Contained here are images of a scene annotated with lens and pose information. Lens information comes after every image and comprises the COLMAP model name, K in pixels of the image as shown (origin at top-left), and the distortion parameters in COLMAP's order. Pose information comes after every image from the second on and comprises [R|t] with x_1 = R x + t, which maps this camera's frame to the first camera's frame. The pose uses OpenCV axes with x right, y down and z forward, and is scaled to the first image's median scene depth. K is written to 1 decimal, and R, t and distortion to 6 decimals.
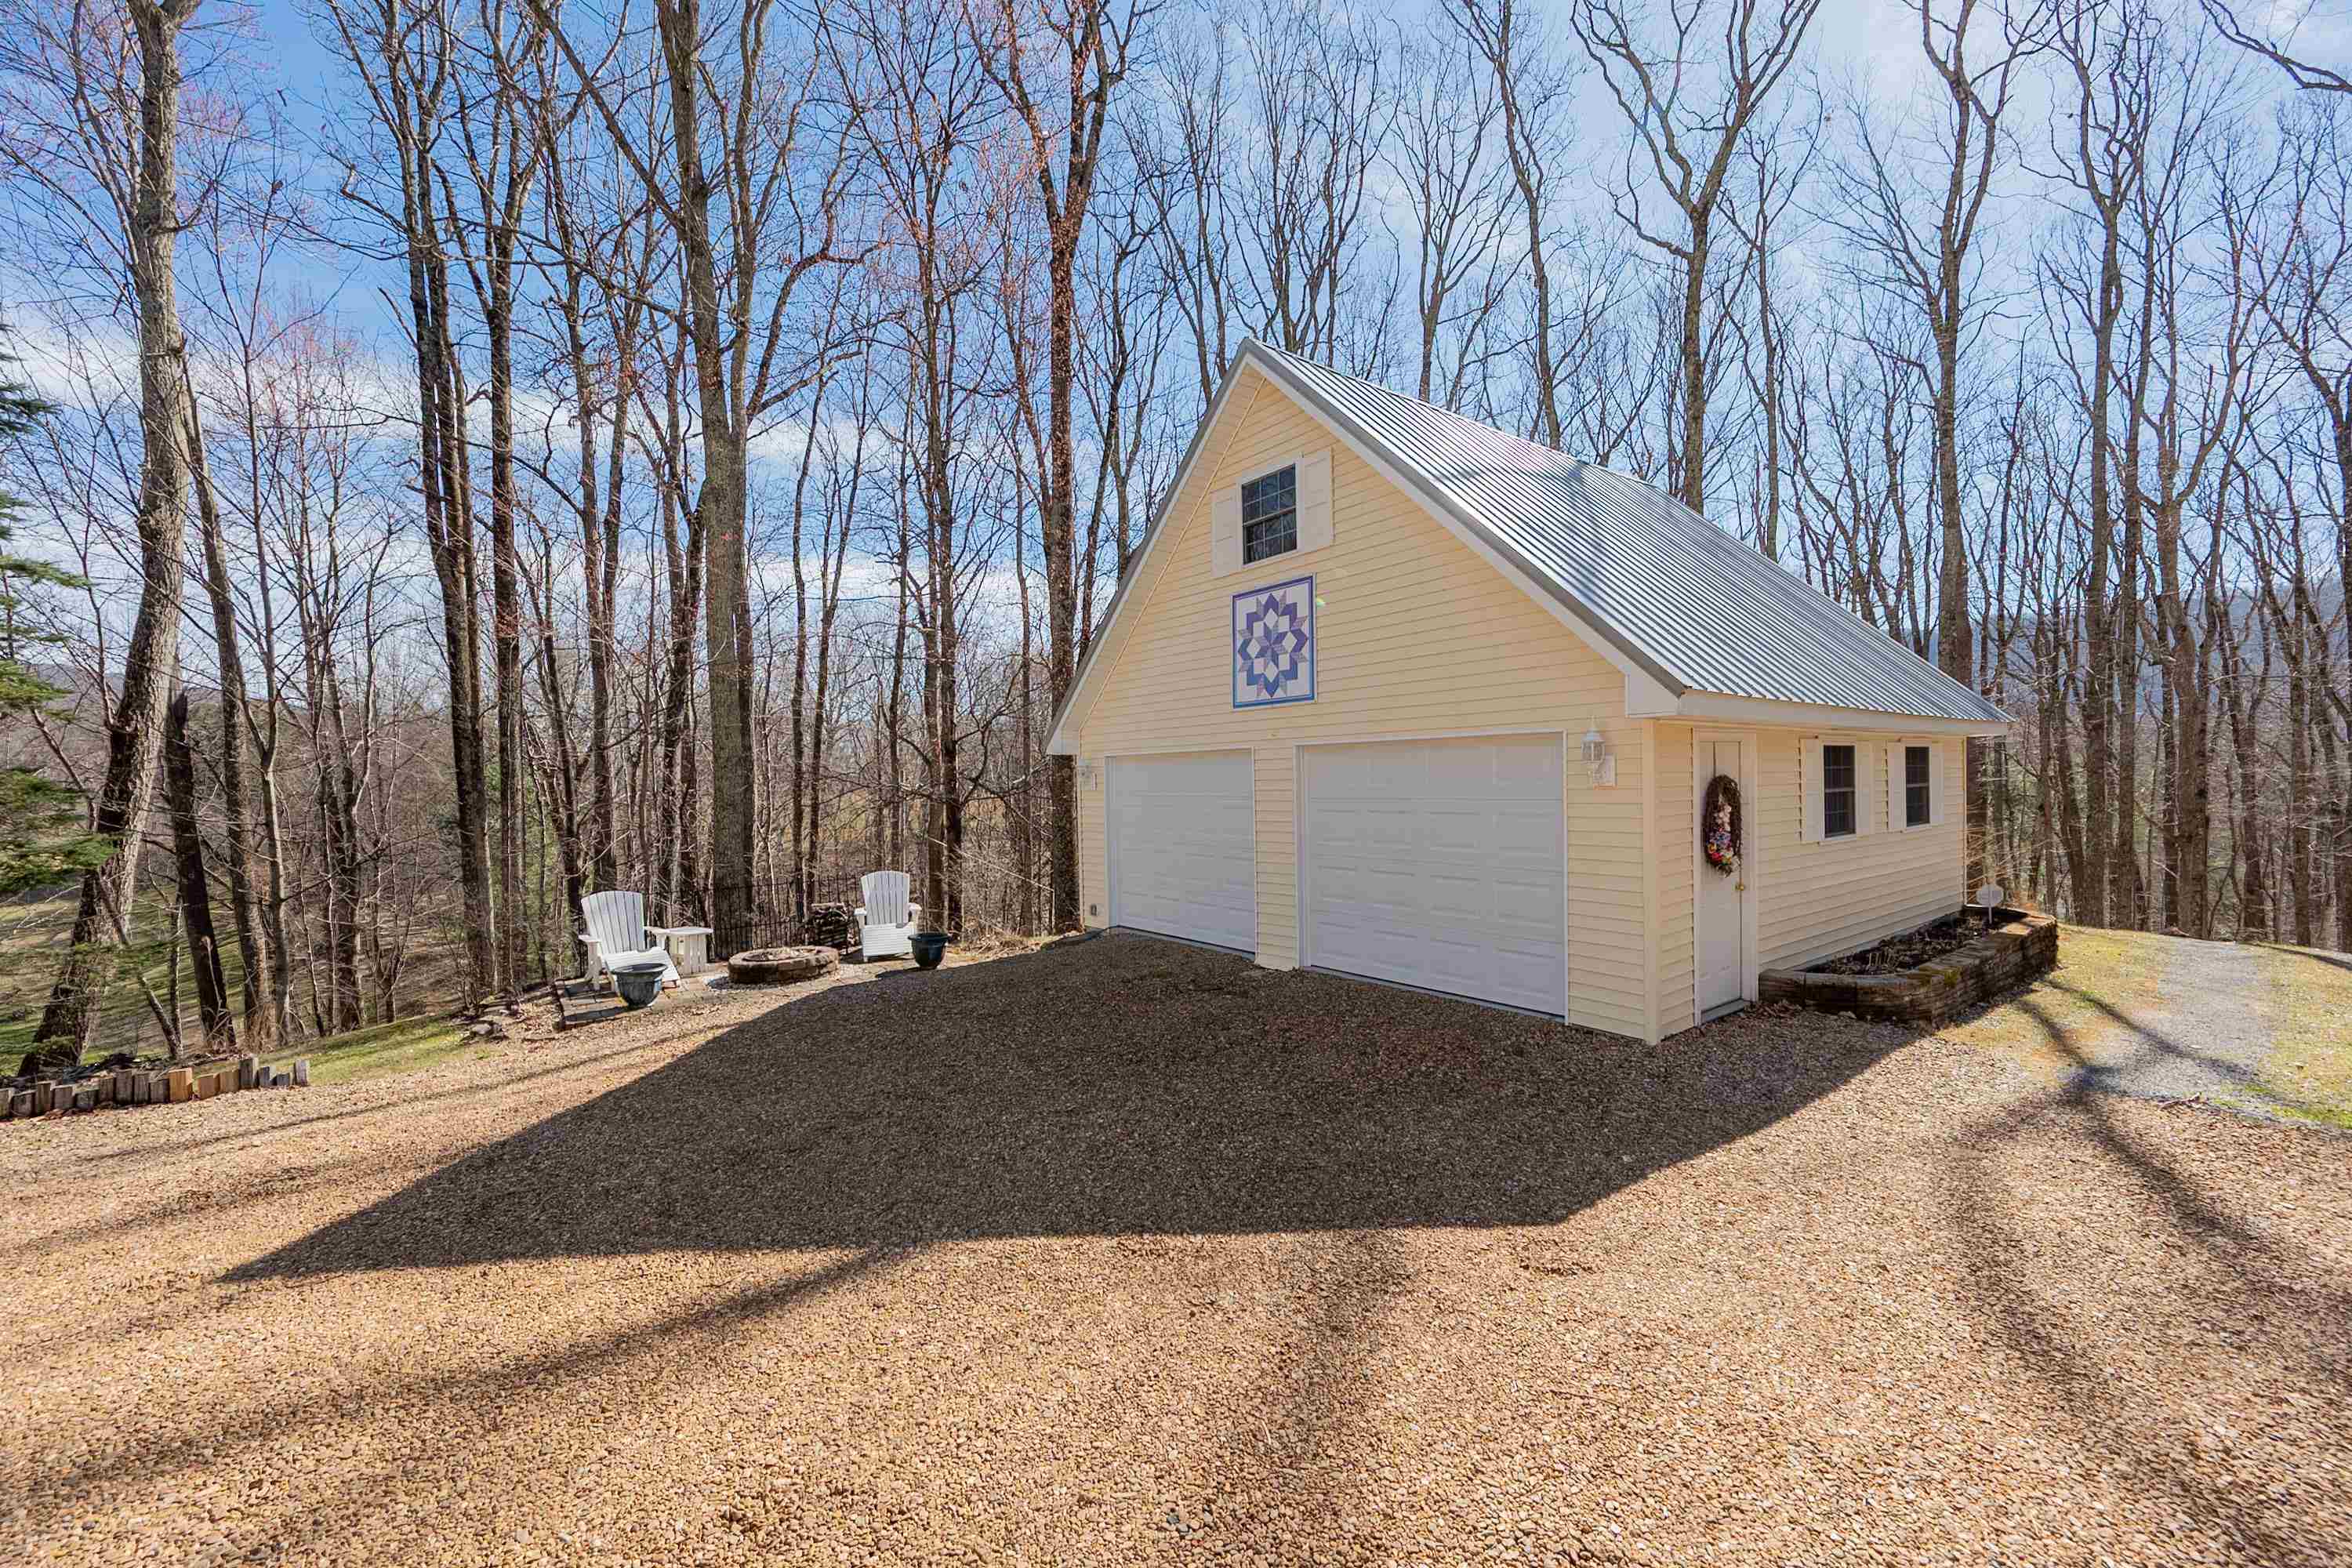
lens RADIAL K [[932.3, 0, 1183.8], [0, 932.3, 787.8], [0, 0, 1]] dist [0.009565, 0.000300]
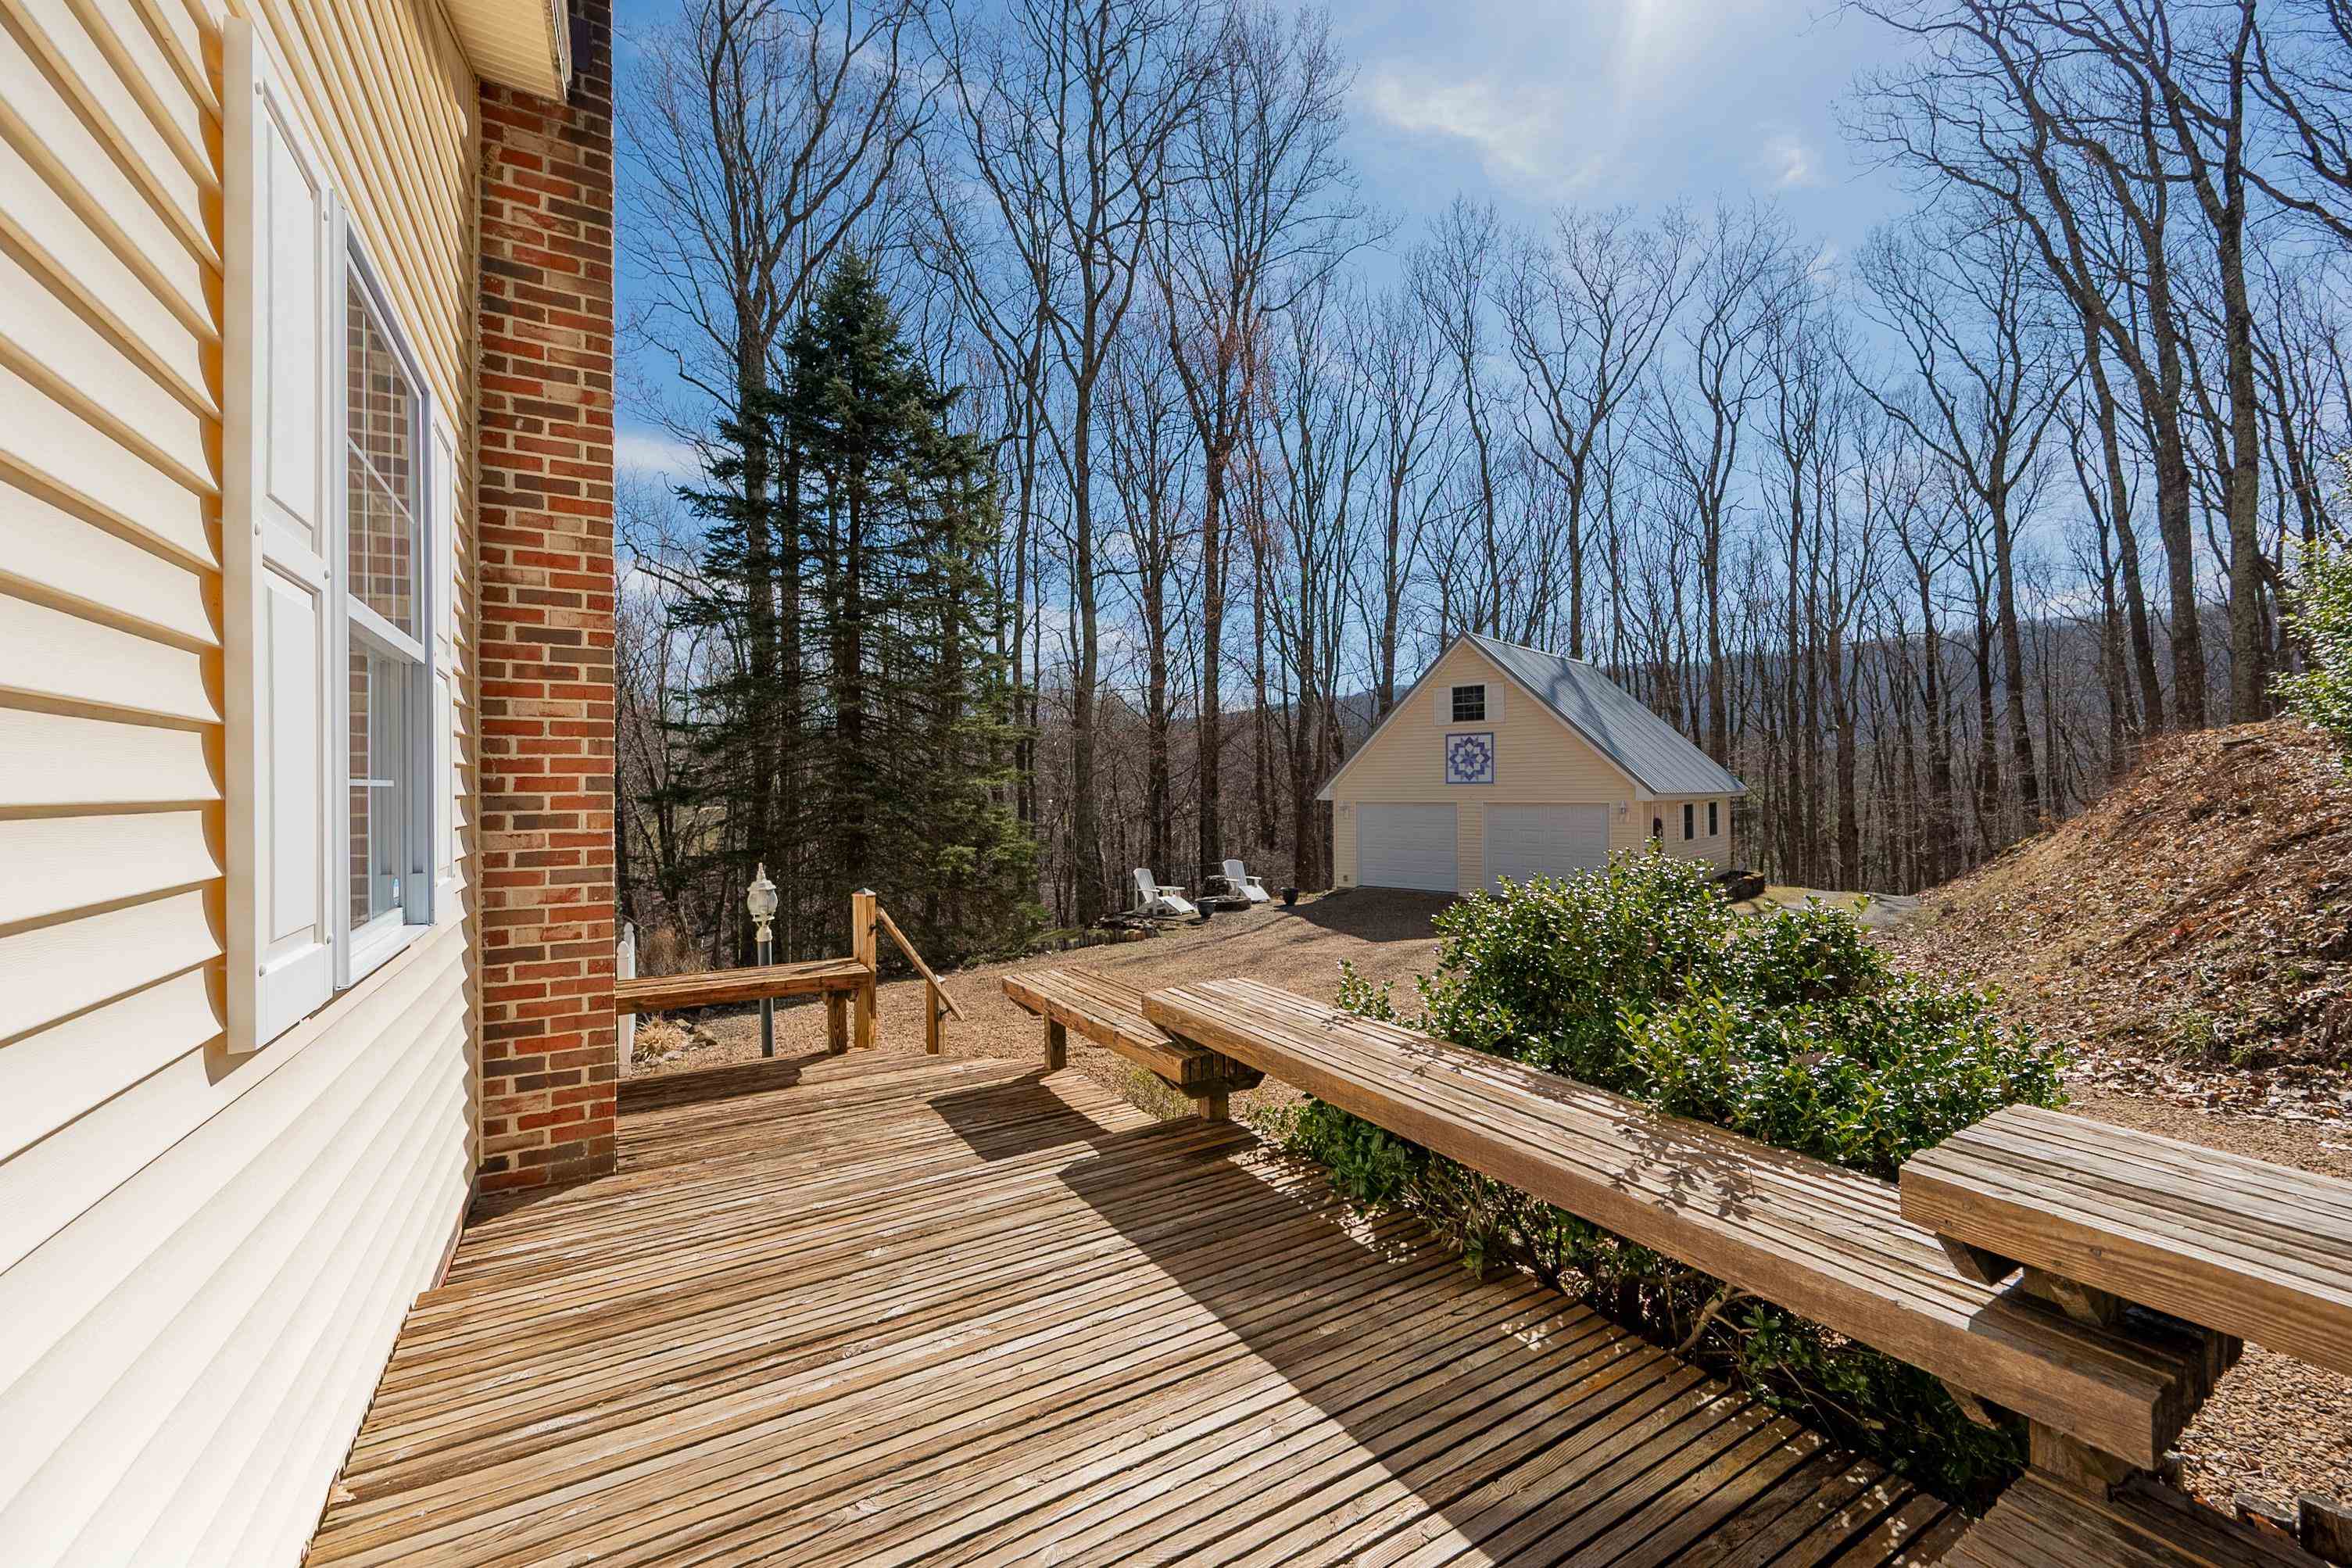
lens RADIAL K [[932.3, 0, 1183.8], [0, 932.3, 787.8], [0, 0, 1]] dist [0.009565, 0.000300]
pose [[0.984258, 0.006859, 0.176607, -0.436720], [-0.004035, 0.999858, -0.016344, -0.016378], [-0.176694, 0.015374, 0.984146, -0.501954]]
